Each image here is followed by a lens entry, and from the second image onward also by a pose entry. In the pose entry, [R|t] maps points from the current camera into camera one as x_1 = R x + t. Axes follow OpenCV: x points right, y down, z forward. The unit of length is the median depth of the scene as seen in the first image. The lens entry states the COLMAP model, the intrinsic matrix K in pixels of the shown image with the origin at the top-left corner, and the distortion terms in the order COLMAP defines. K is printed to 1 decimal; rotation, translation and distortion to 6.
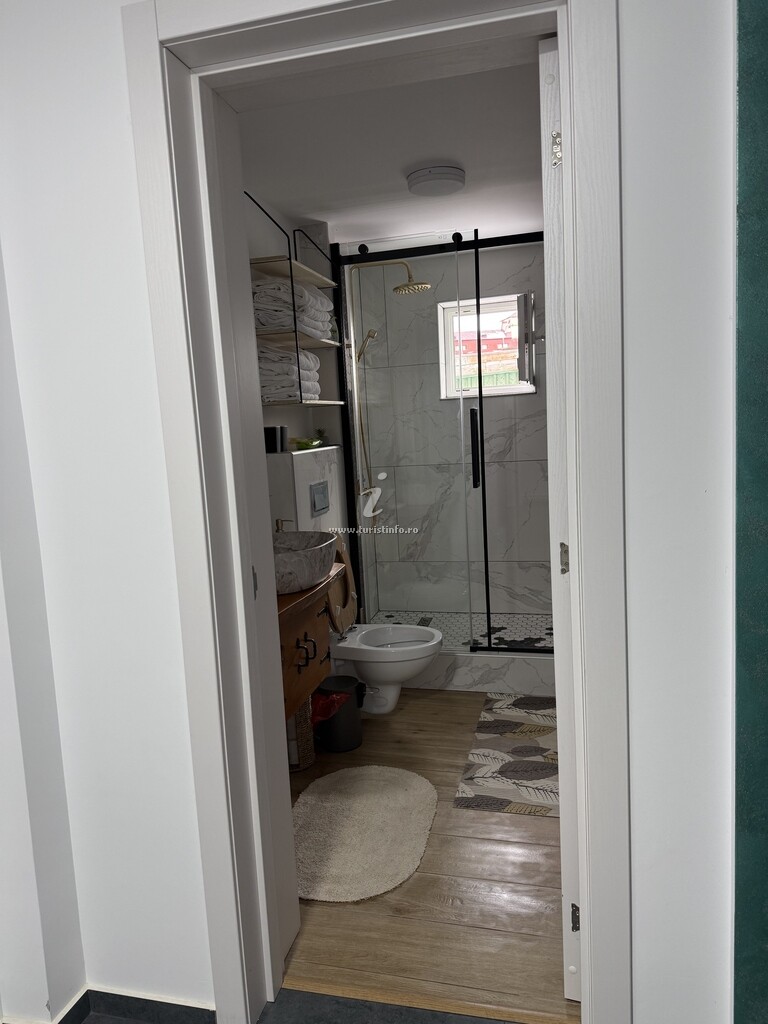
lens RADIAL K [[723.4, 0, 380.9], [0, 723.4, 517.3], [0, 0, 1]] dist [0.049839, -0.011904]
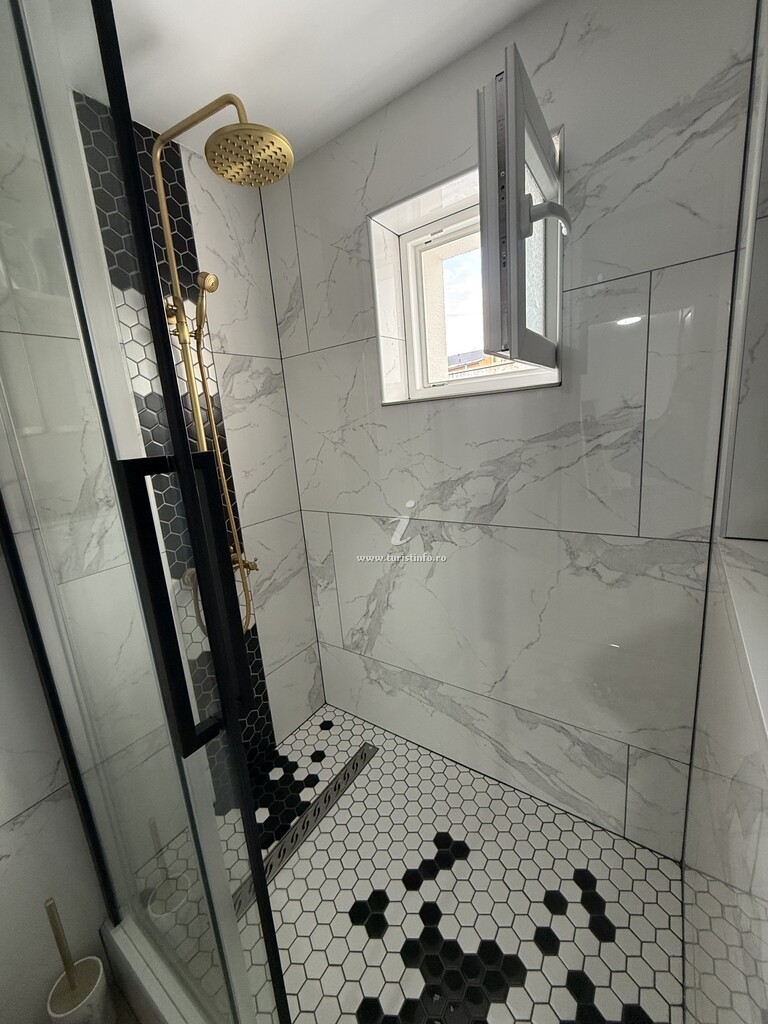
lens RADIAL K [[408.4, 0, 391.4], [0, 408.4, 507.1], [0, 0, 1]] dist [-0.000068, 0.000605]
pose [[0.940917, 0.051401, -0.334712, 0.199626], [-0.013963, 0.993461, 0.113312, -0.121275], [0.338348, -0.101943, 0.935483, 0.709468]]
